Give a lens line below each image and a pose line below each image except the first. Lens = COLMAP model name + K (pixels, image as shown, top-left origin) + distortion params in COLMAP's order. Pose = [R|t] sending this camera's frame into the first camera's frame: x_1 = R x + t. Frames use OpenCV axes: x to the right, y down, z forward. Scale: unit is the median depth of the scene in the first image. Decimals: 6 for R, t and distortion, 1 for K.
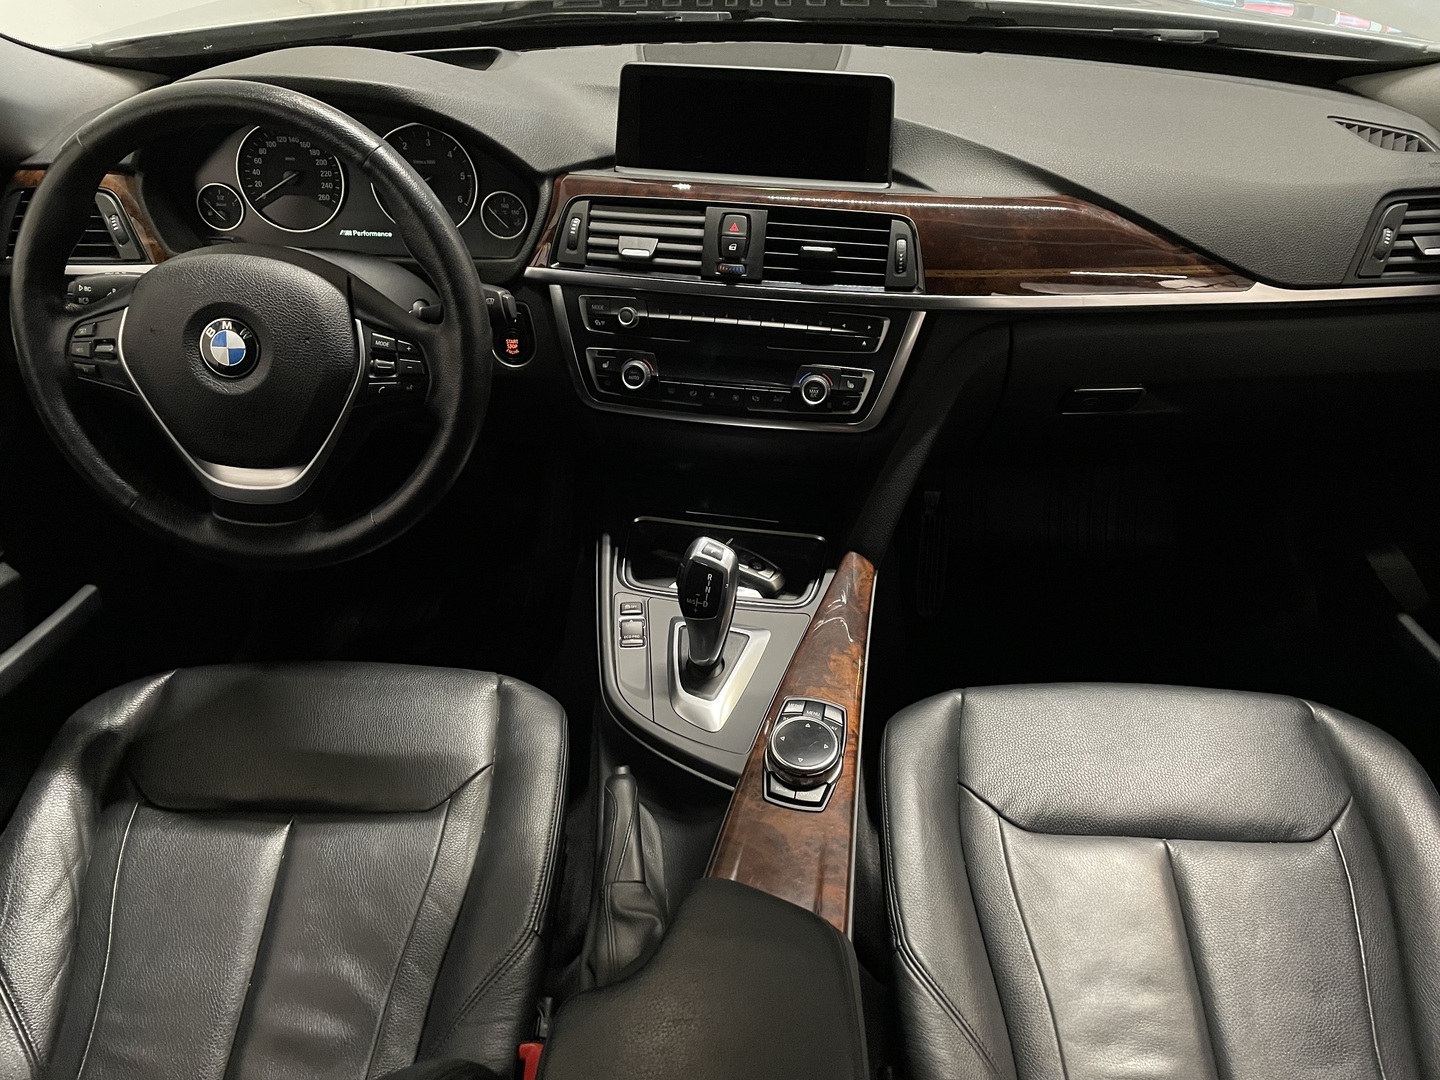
lens RADIAL K [[1082.5, 0, 723.7], [0, 1082.5, 524.4], [0, 0, 1]] dist [0.092849, -0.122581]
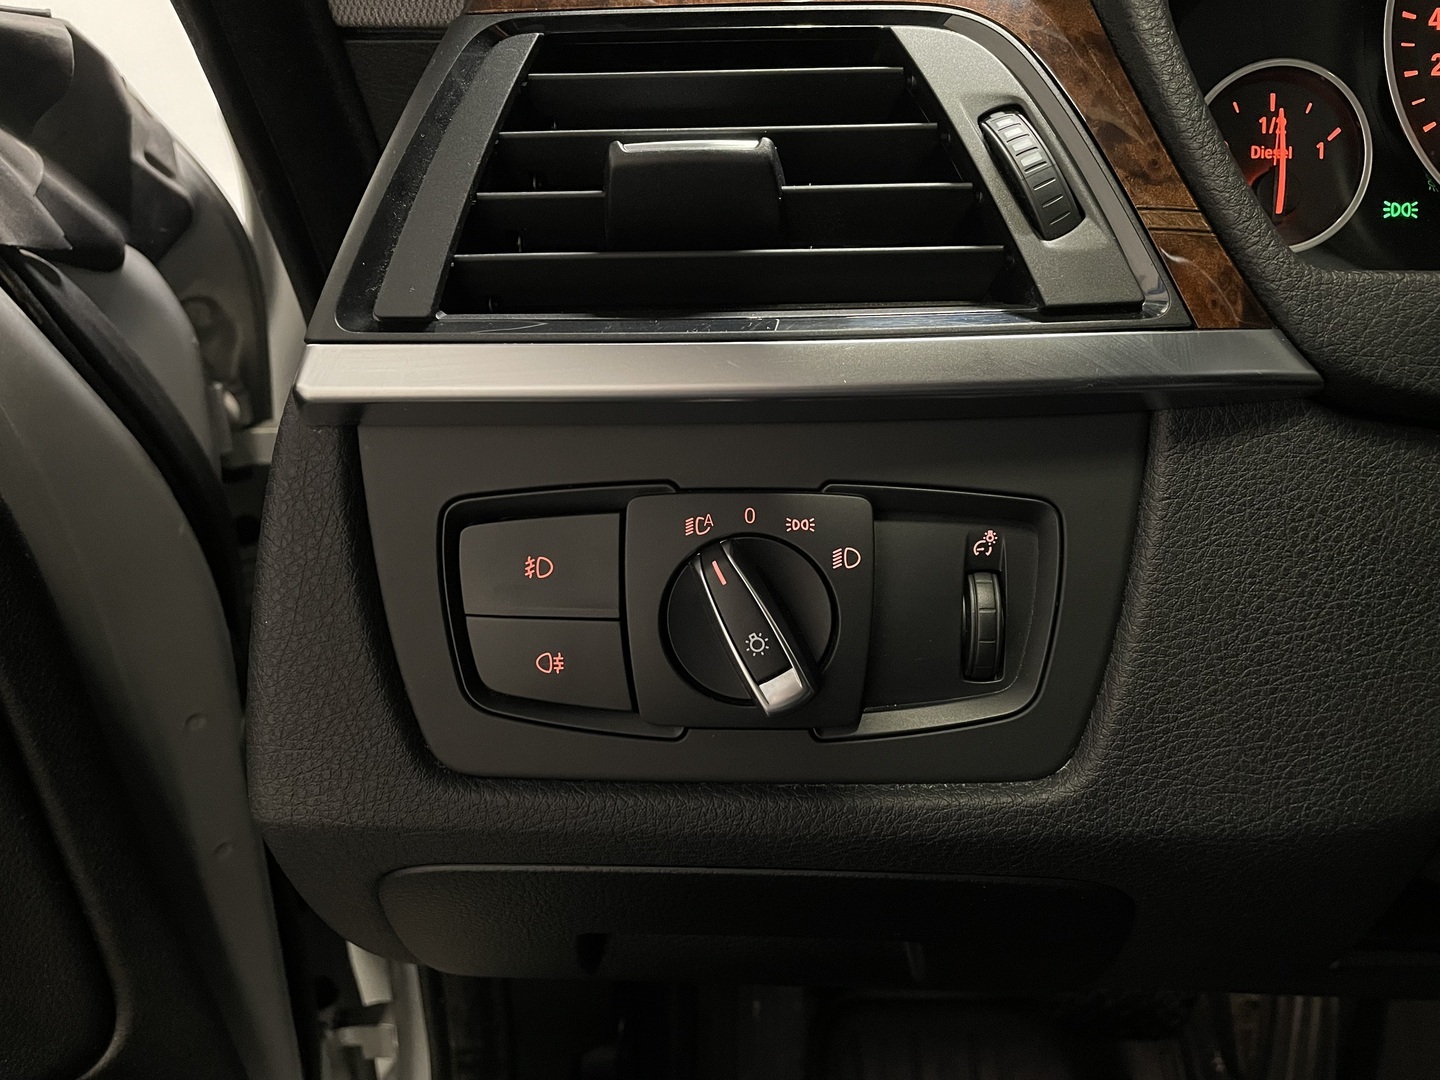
lens RADIAL K [[1121.7, 0, 726.1], [0, 1121.7, 520.7], [0, 0, 1]] dist [0.086188, -0.149649]
pose [[0.999263, -0.013408, 0.035969, -0.630081], [0.023985, 0.949674, -0.312321, -0.144824], [-0.029972, 0.312954, 0.949295, 0.843106]]
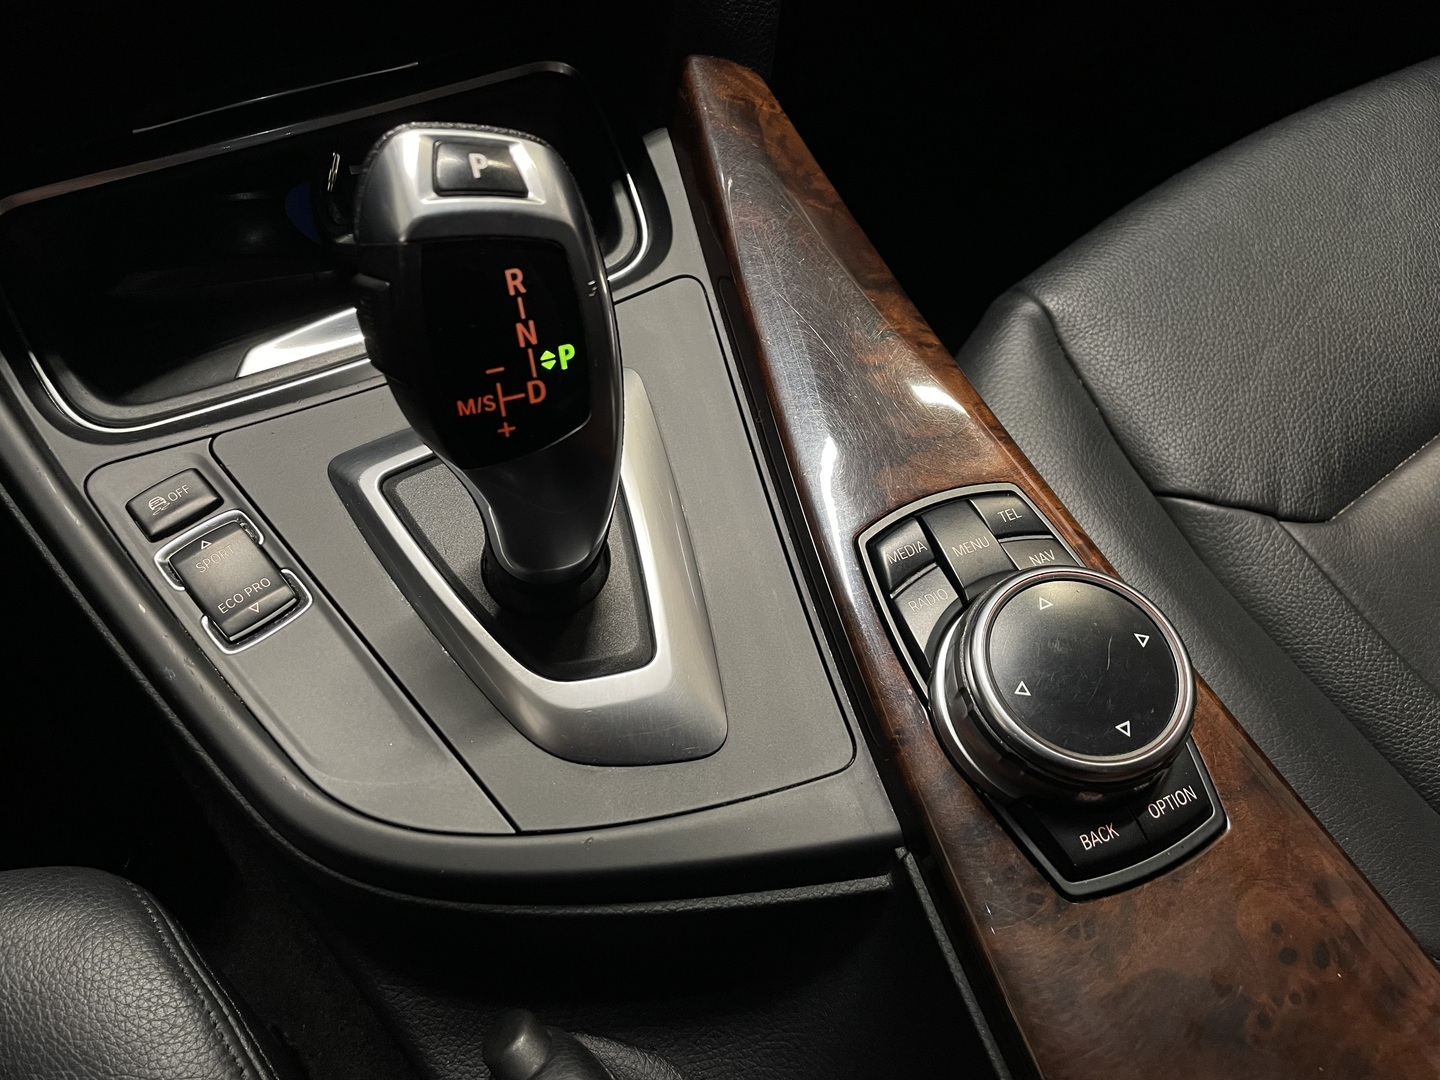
lens RADIAL K [[1082.5, 0, 723.7], [0, 1082.5, 524.4], [0, 0, 1]] dist [0.092849, -0.122581]
pose [[0.787765, -0.492682, 0.369718, -0.084330], [0.328914, 0.843930, 0.423789, 0.006878], [-0.520809, -0.212240, 0.826869, 0.709283]]
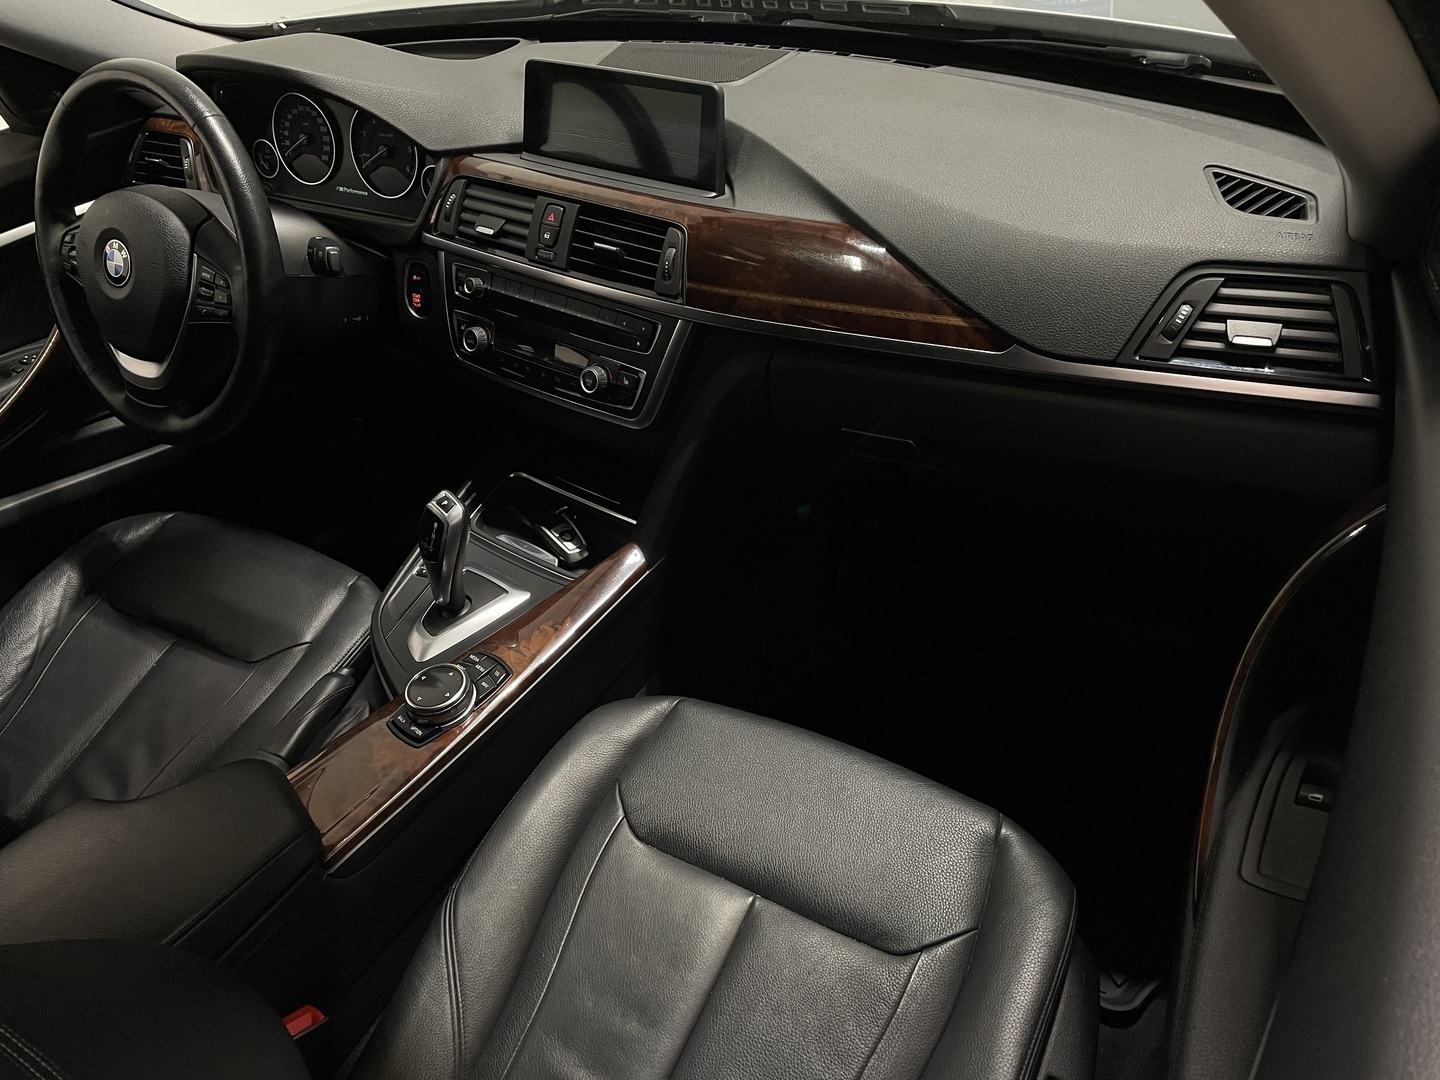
lens RADIAL K [[1082.5, 0, 723.7], [0, 1082.5, 524.4], [0, 0, 1]] dist [0.092849, -0.122581]
pose [[0.882208, 0.224096, -0.414114, 0.655686], [-0.218176, 0.973922, 0.062243, -0.079553], [0.417264, 0.035438, 0.908094, 0.100894]]
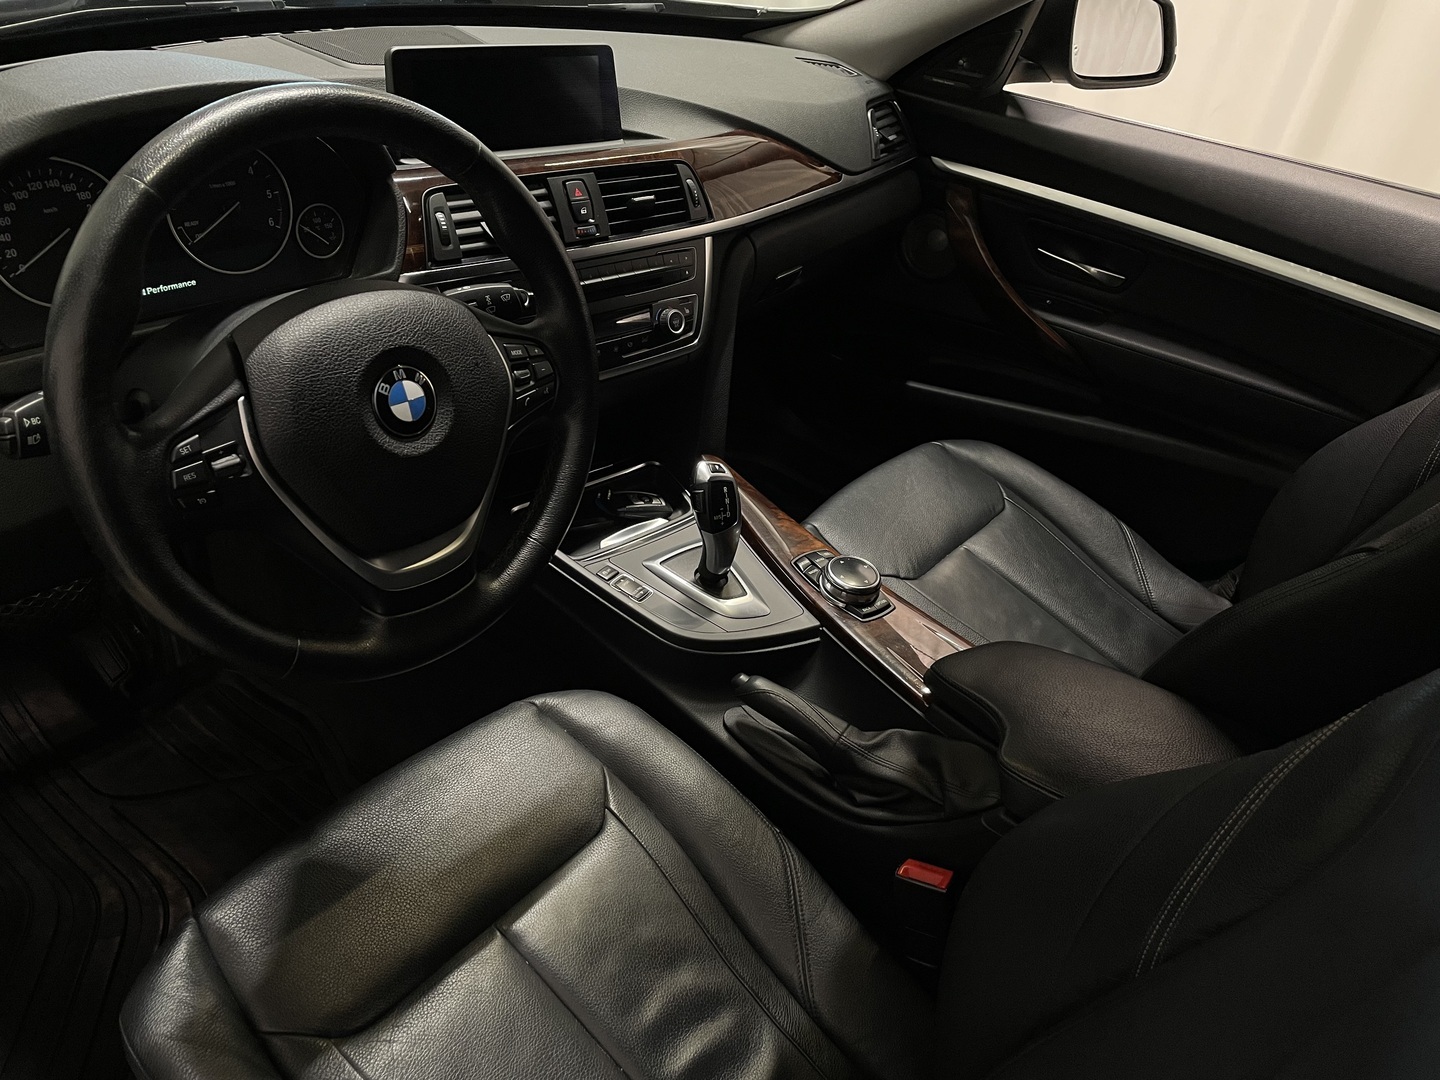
lens RADIAL K [[1082.5, 0, 723.7], [0, 1082.5, 524.4], [0, 0, 1]] dist [0.092849, -0.122581]
pose [[0.580264, -0.375974, 0.722452, -0.778625], [0.376253, 0.910483, 0.171626, -0.104108], [-0.722307, 0.172236, 0.669782, 0.232367]]
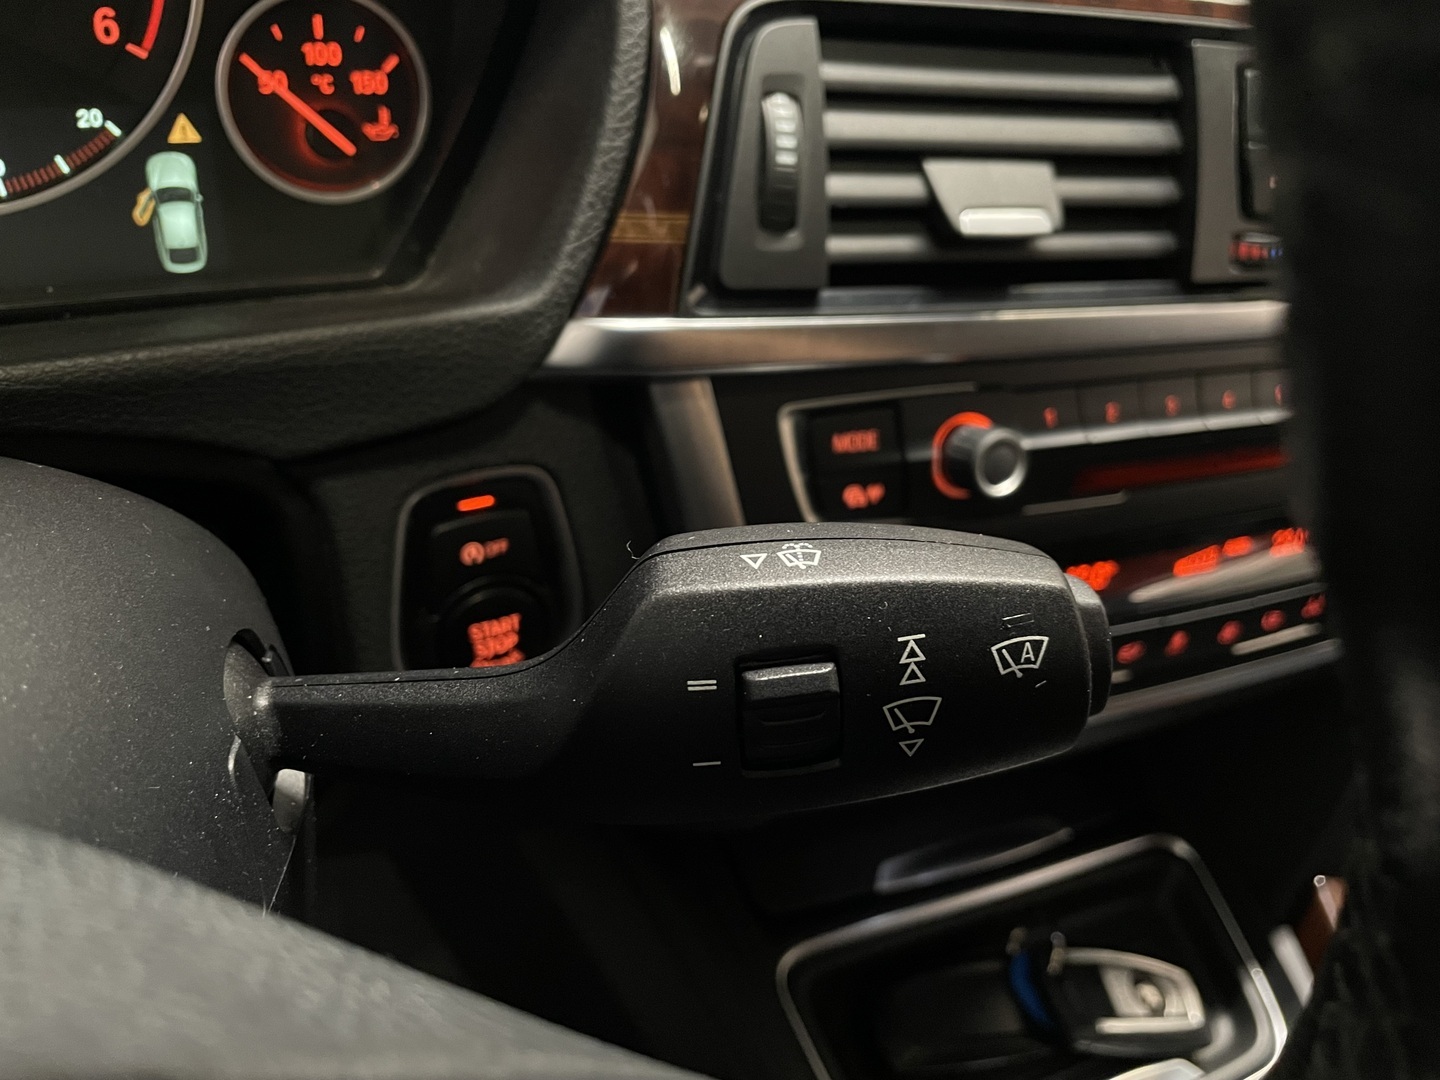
lens RADIAL K [[1121.7, 0, 726.1], [0, 1121.7, 520.7], [0, 0, 1]] dist [0.086188, -0.149649]
pose [[0.817959, -0.221765, 0.530813, -0.293718], [0.178746, 0.975013, 0.131905, -0.225696], [-0.546802, -0.013013, 0.837161, 0.800889]]
